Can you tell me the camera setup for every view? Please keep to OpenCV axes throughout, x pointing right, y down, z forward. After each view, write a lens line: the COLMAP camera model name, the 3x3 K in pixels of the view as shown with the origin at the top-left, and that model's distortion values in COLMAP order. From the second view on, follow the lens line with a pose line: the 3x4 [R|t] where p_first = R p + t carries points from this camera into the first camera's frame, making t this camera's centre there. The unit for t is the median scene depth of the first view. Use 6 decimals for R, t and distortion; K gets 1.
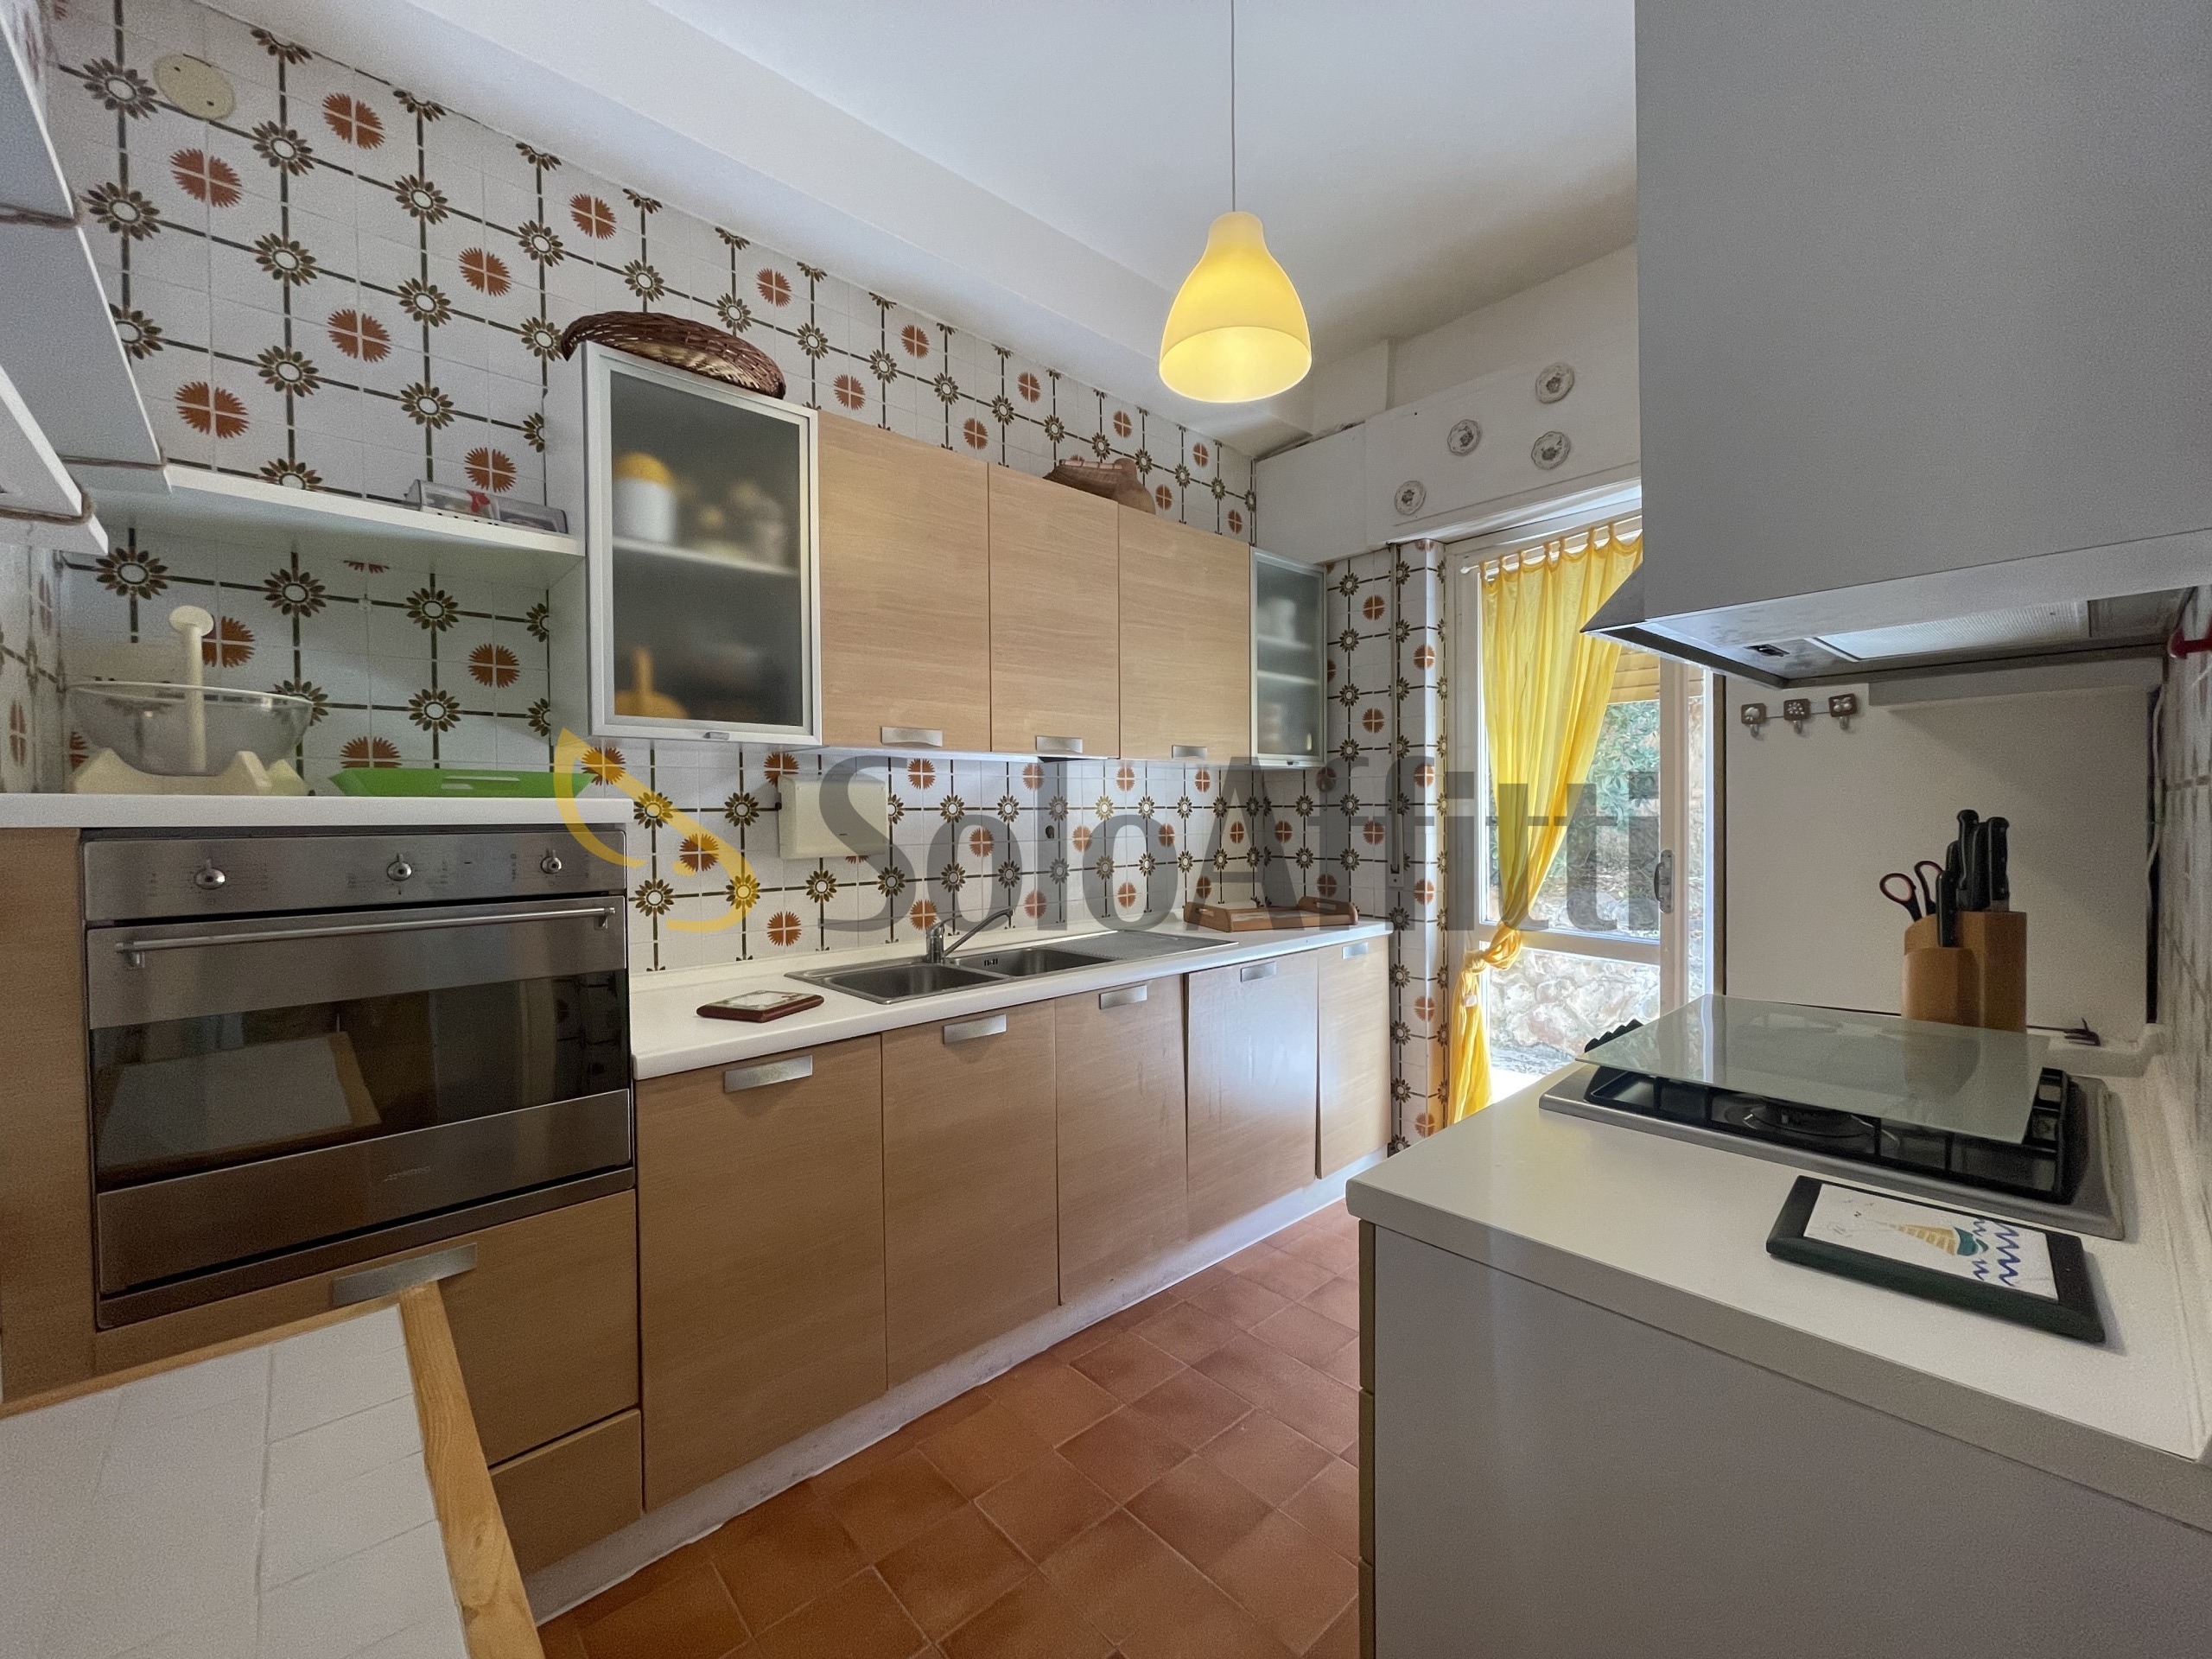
lens RADIAL K [[887.4, 0, 1110.4], [0, 887.4, 826.2], [0, 0, 1]] dist [-0.002375, 0.000369]
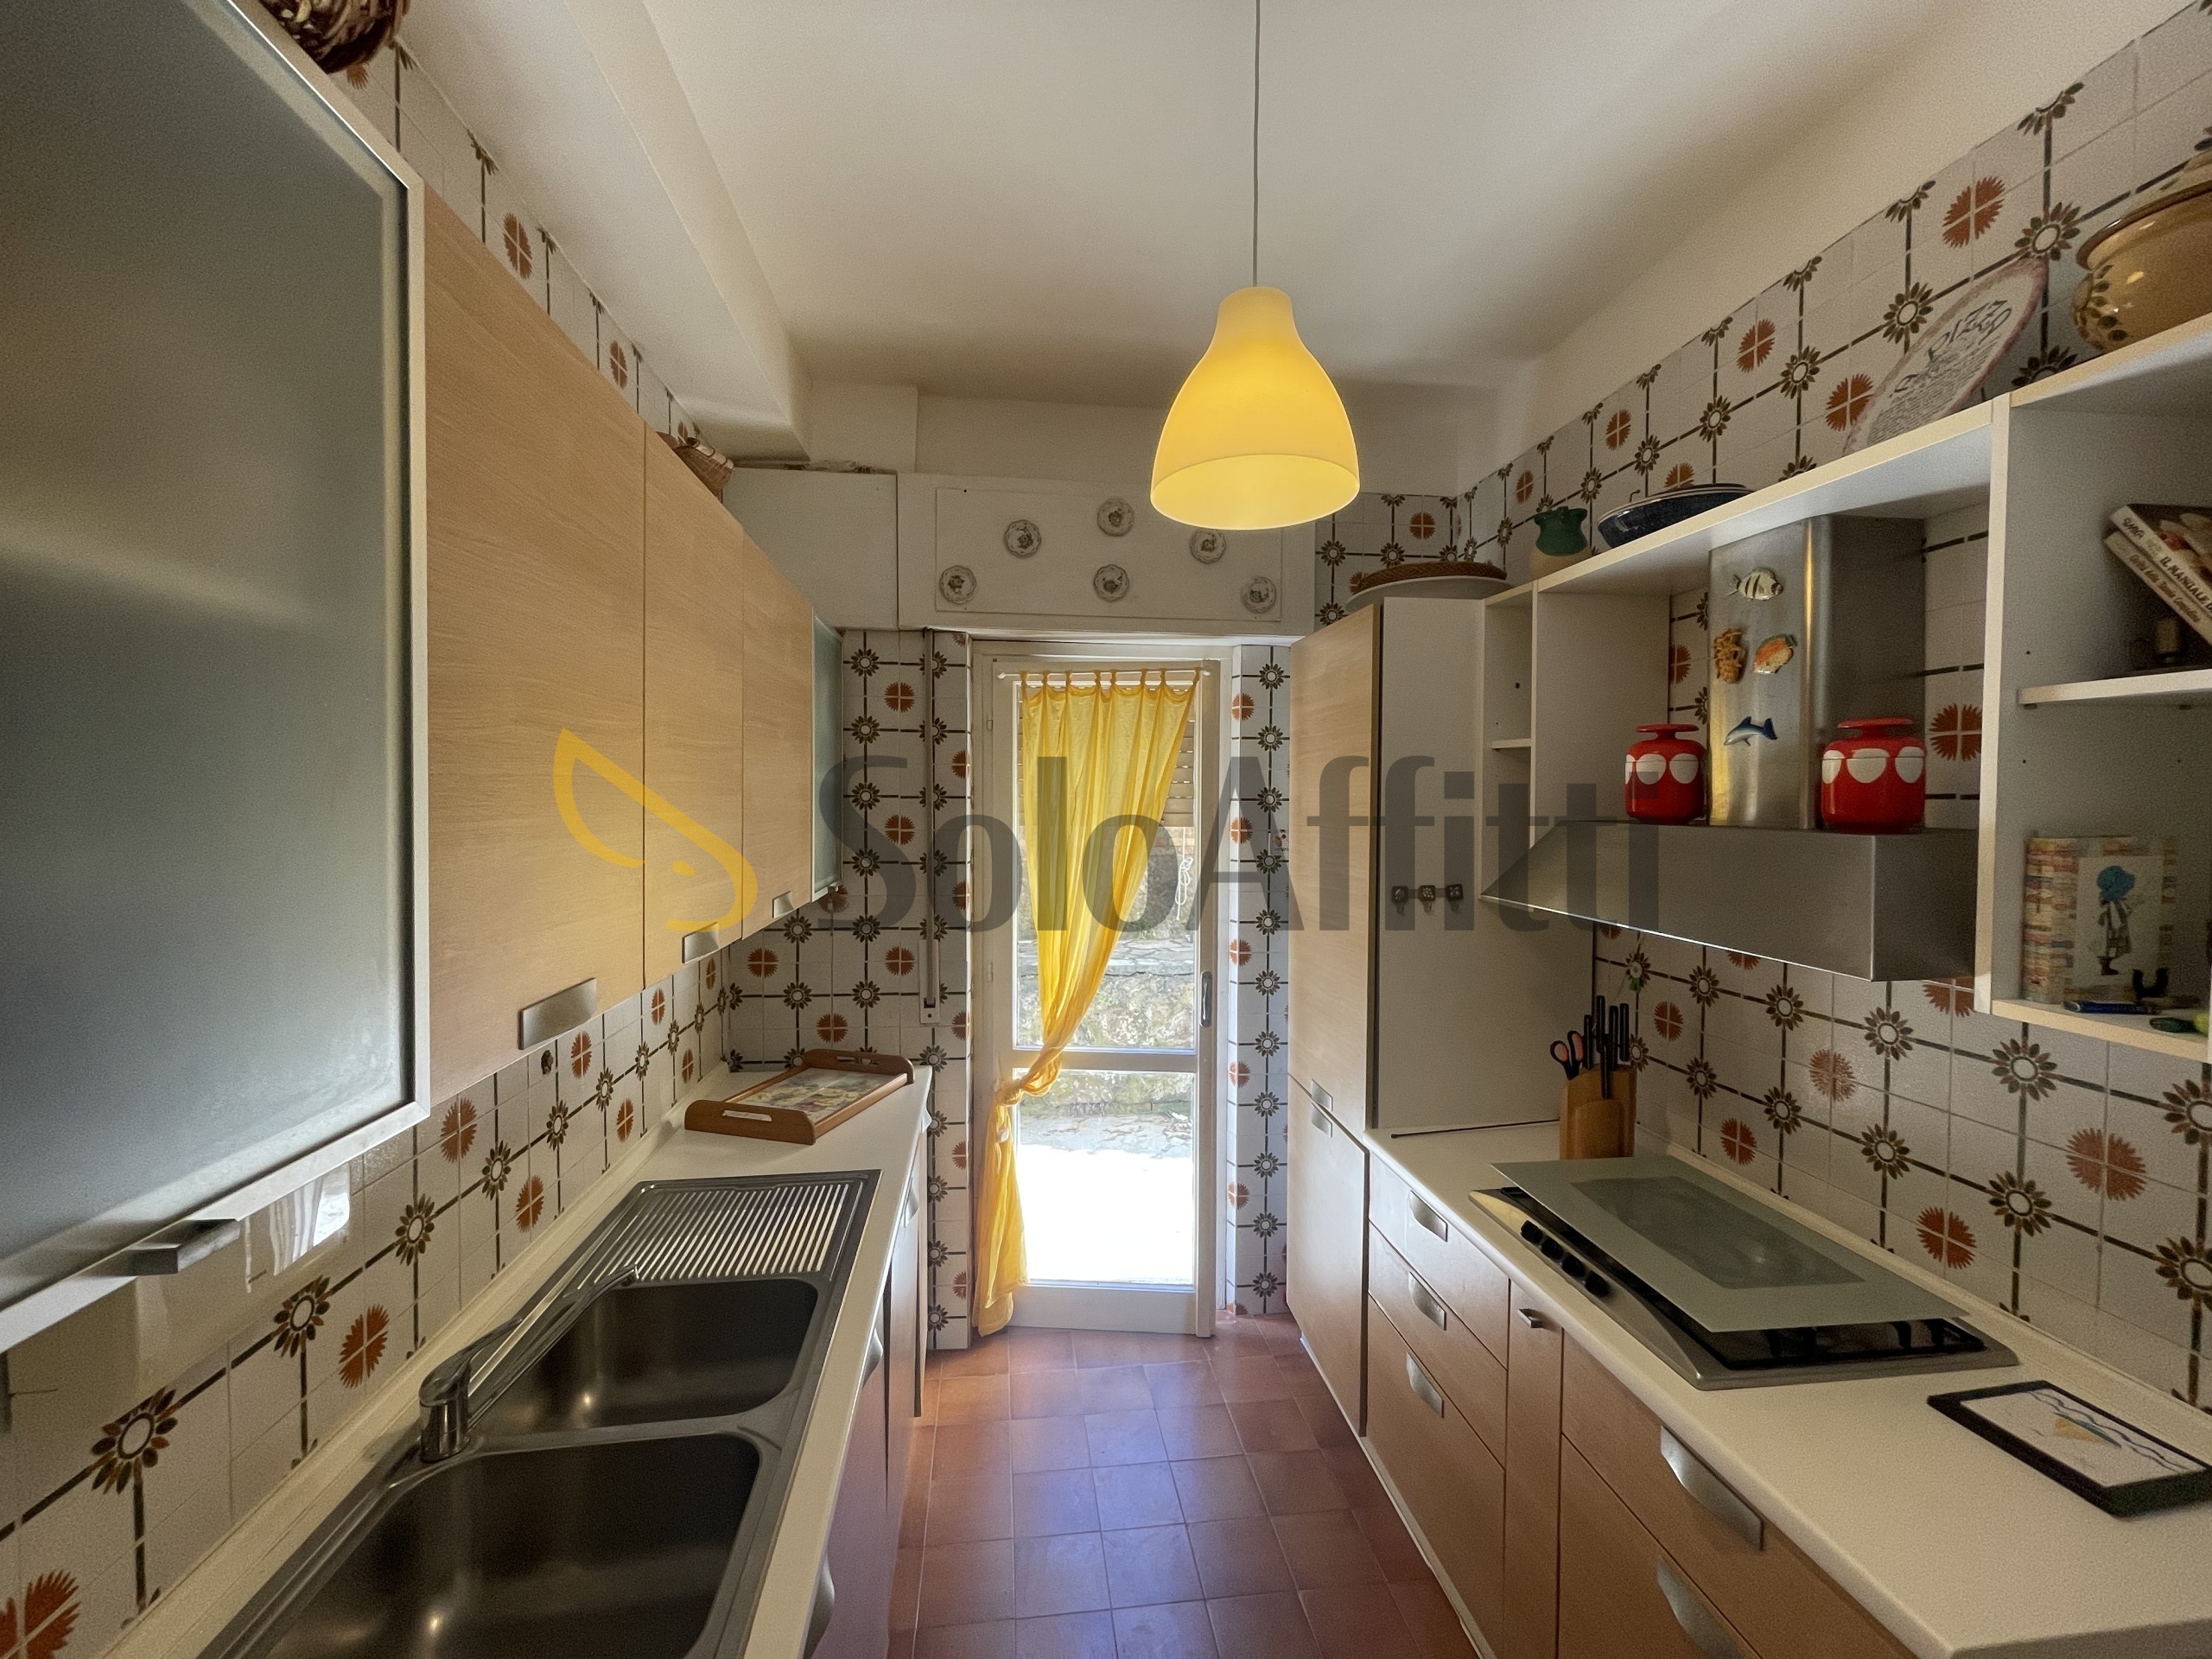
lens RADIAL K [[887.4, 0, 1096.9], [0, 887.4, 824.3], [0, 0, 1]] dist [-0.002375, 0.000369]
pose [[0.583333, -0.009212, 0.812181, -0.302037], [0.002640, 0.999952, 0.009445, -0.141653], [-0.812229, -0.003365, 0.583329, 0.378101]]
